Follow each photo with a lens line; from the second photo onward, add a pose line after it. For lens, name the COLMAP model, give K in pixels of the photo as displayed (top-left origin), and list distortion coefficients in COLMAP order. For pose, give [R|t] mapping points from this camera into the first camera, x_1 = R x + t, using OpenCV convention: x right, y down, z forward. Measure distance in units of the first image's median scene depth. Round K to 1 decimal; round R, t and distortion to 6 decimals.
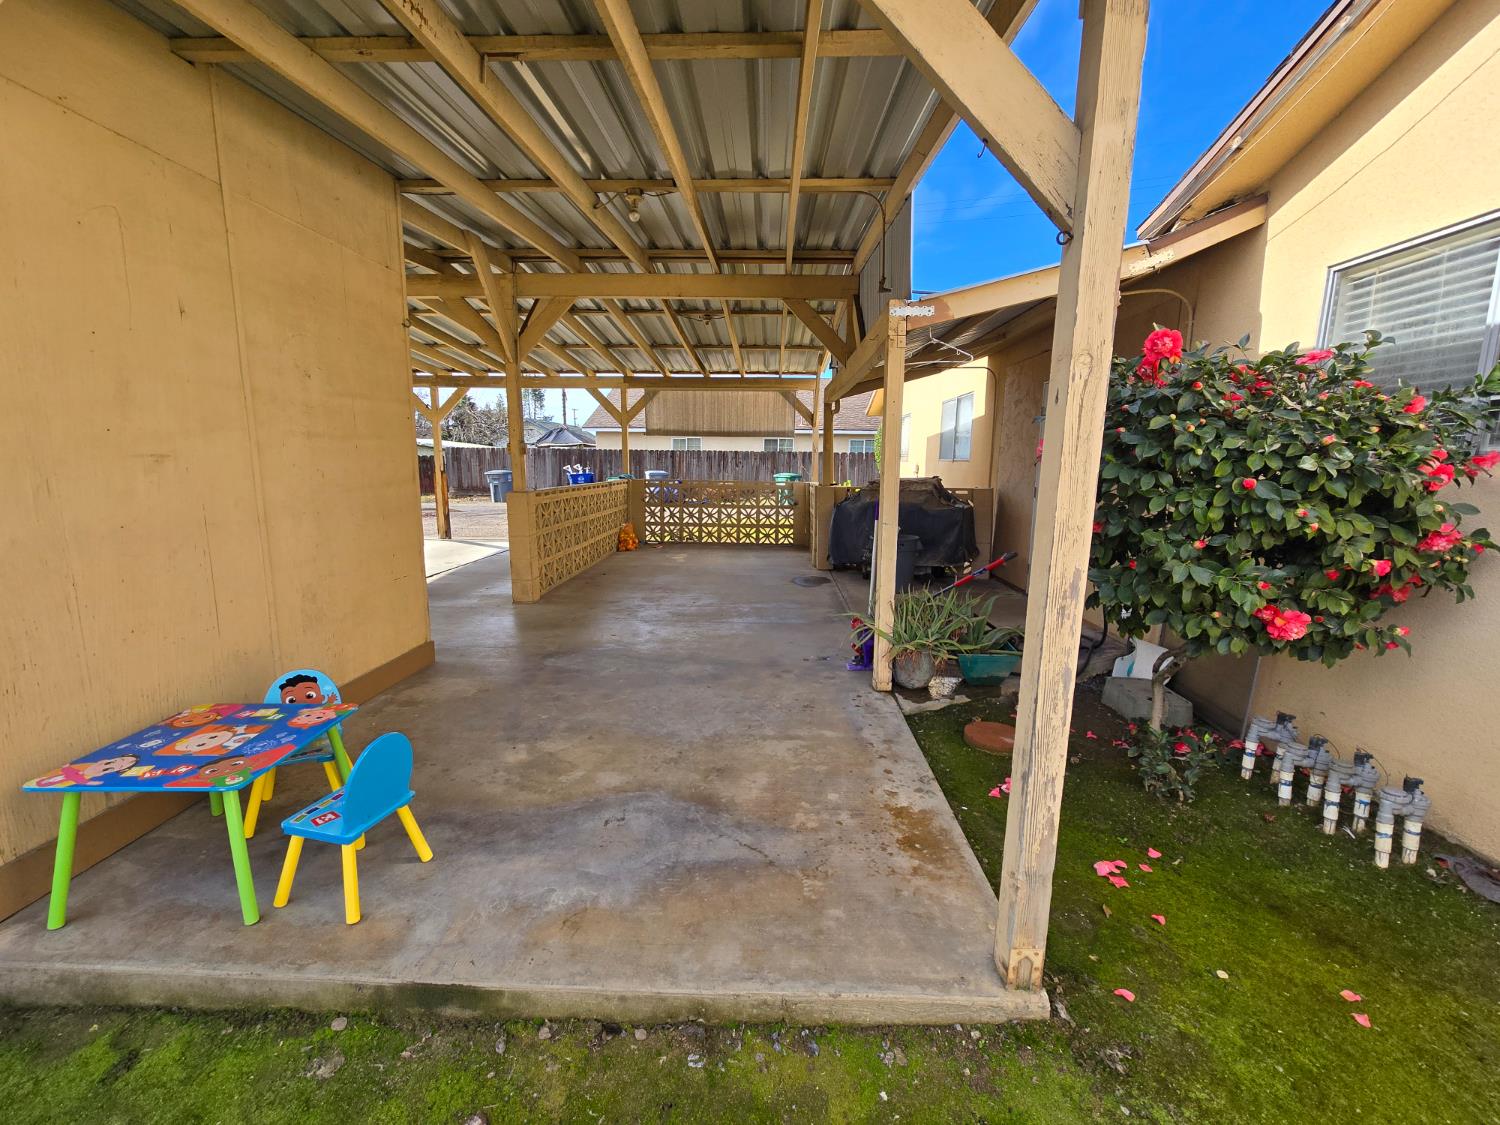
lens RADIAL K [[620.8, 0, 743.7], [0, 620.8, 557.7], [0, 0, 1]] dist [-0.000931, 0.000003]
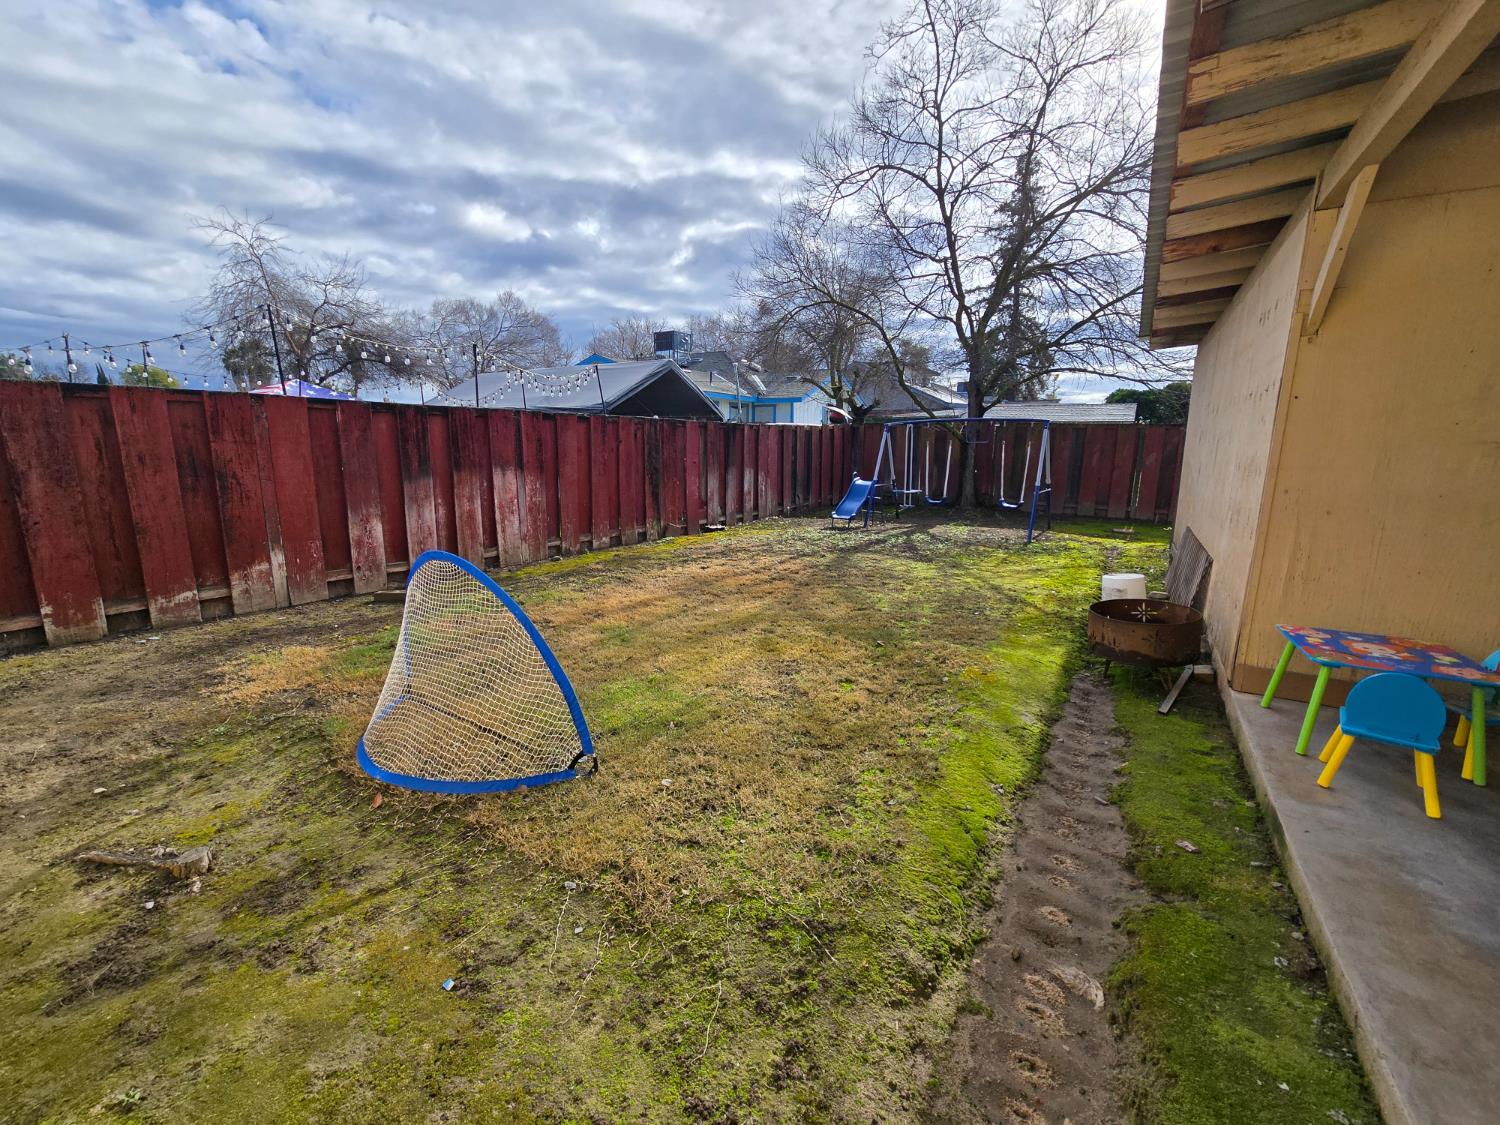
lens RADIAL K [[620.8, 0, 743.7], [0, 620.8, 557.7], [0, 0, 1]] dist [-0.000931, 0.000003]
pose [[-0.483078, 0.161316, -0.860589, 1.146530], [-0.153061, 0.952188, 0.264404, -0.056971], [0.862095, 0.259451, -0.435290, 0.394614]]
